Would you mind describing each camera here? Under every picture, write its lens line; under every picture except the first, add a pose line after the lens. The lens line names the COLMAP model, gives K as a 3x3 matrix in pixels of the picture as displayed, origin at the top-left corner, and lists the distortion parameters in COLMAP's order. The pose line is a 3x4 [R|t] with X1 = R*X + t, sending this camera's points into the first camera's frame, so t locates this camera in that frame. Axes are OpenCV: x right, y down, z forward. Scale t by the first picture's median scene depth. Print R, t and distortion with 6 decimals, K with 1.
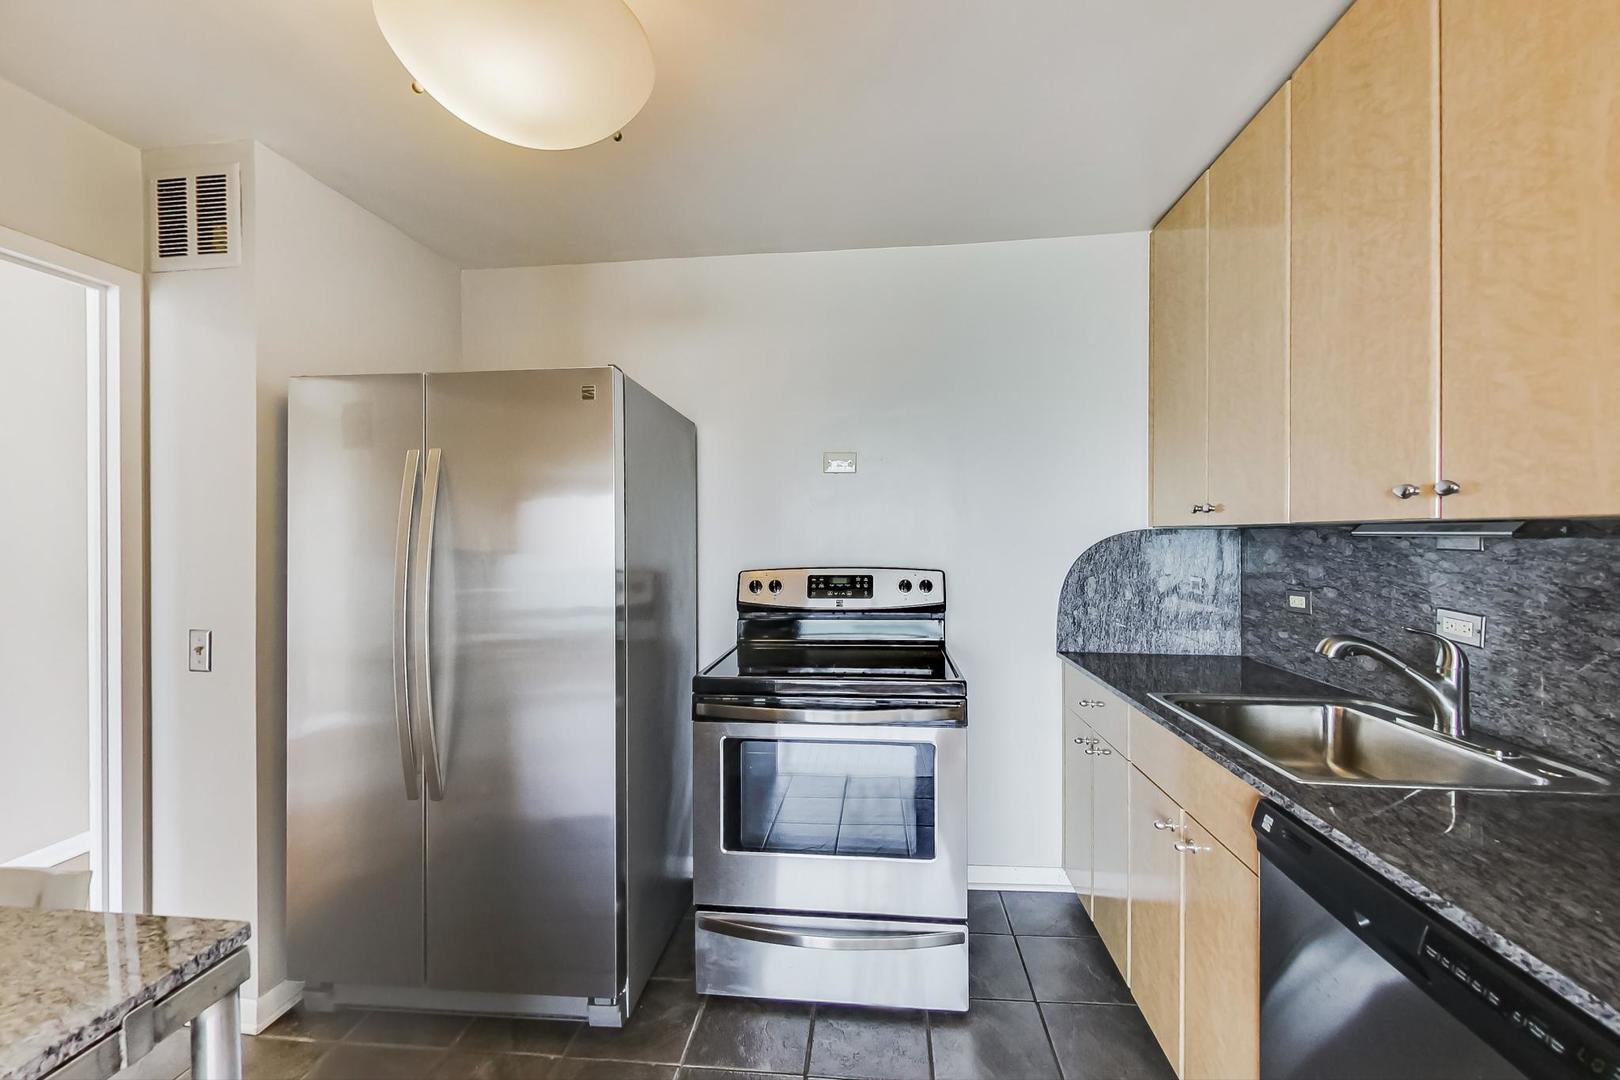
lens RADIAL K [[675.2, 0, 810.0], [0, 675.2, 540.0], [0, 0, 1]] dist [-0.001803, 0.000325]
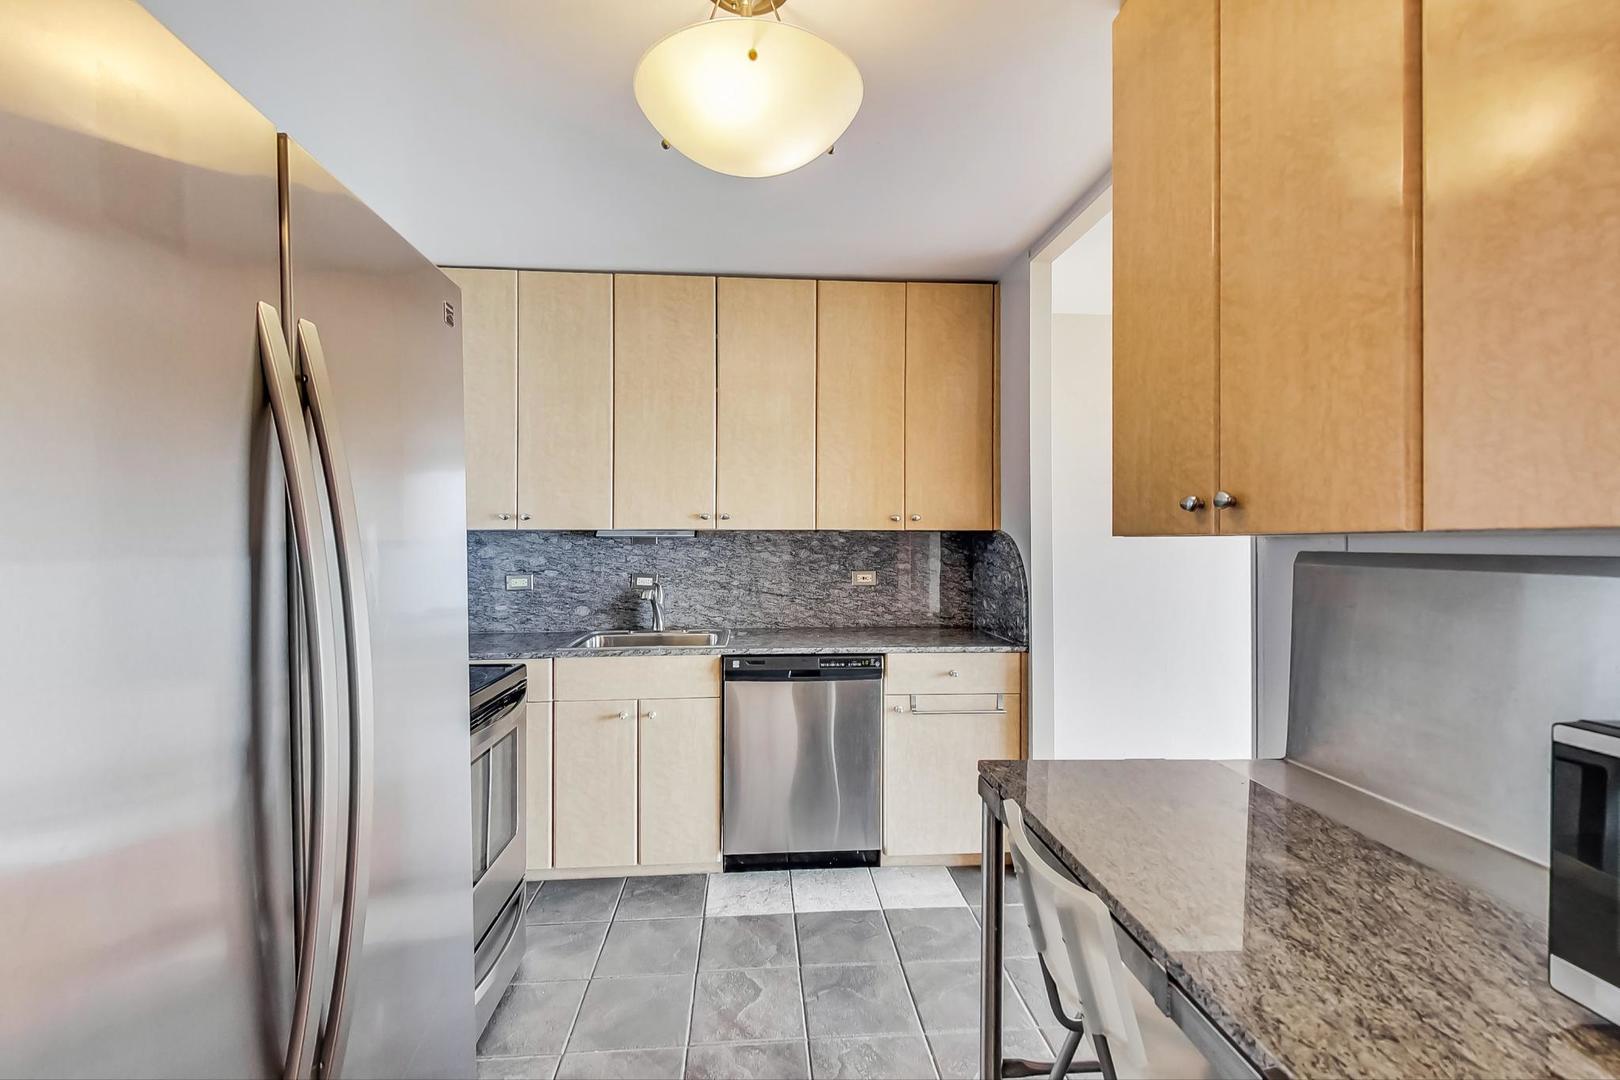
lens RADIAL K [[744.8, 0, 816.1], [0, 744.8, 539.1], [0, 0, 1]] dist [-0.000078, -0.001078]
pose [[-0.177475, 0.002493, 0.984122, -1.248367], [0.014075, 0.999901, 0.000005, 0.007037], [-0.984025, 0.013852, -0.177493, 0.806454]]
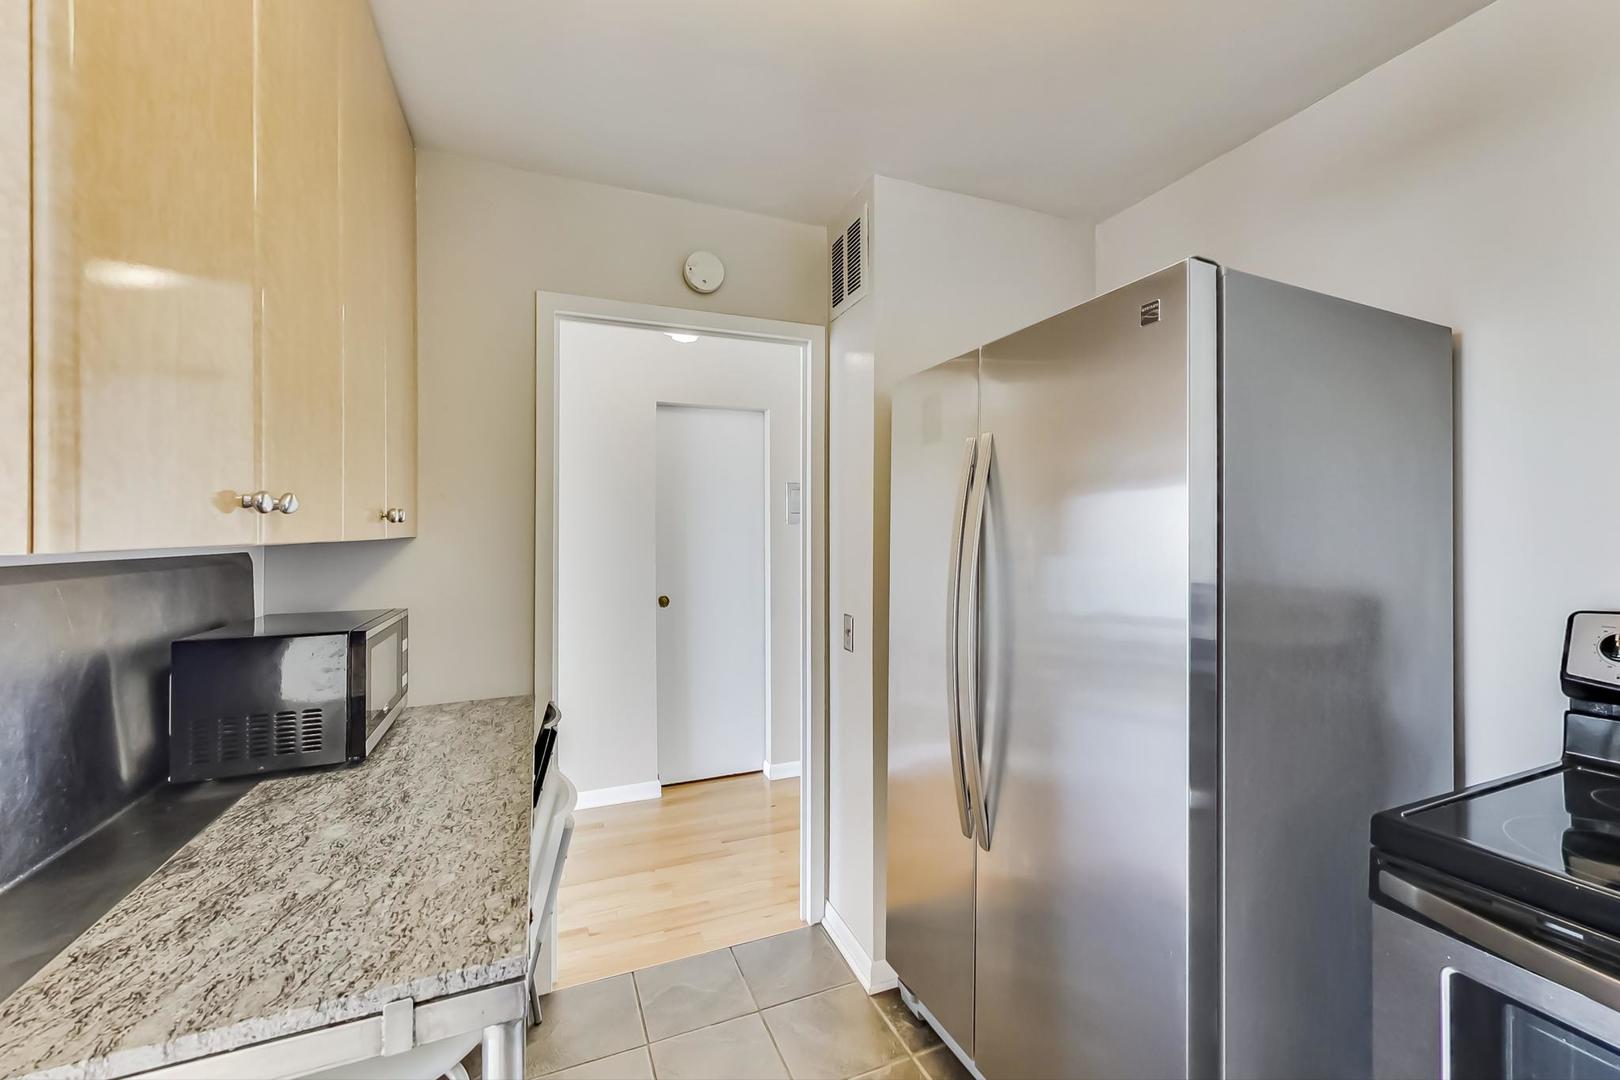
lens RADIAL K [[649.1, 0, 820.4], [0, 649.1, 531.5], [0, 0, 1]] dist [0.000597, 0.000373]
pose [[0.476669, -0.002067, -0.879081, 0.062910], [-0.009285, 0.999930, -0.007385, -0.003251], [0.879034, 0.011682, 0.476616, 0.423035]]
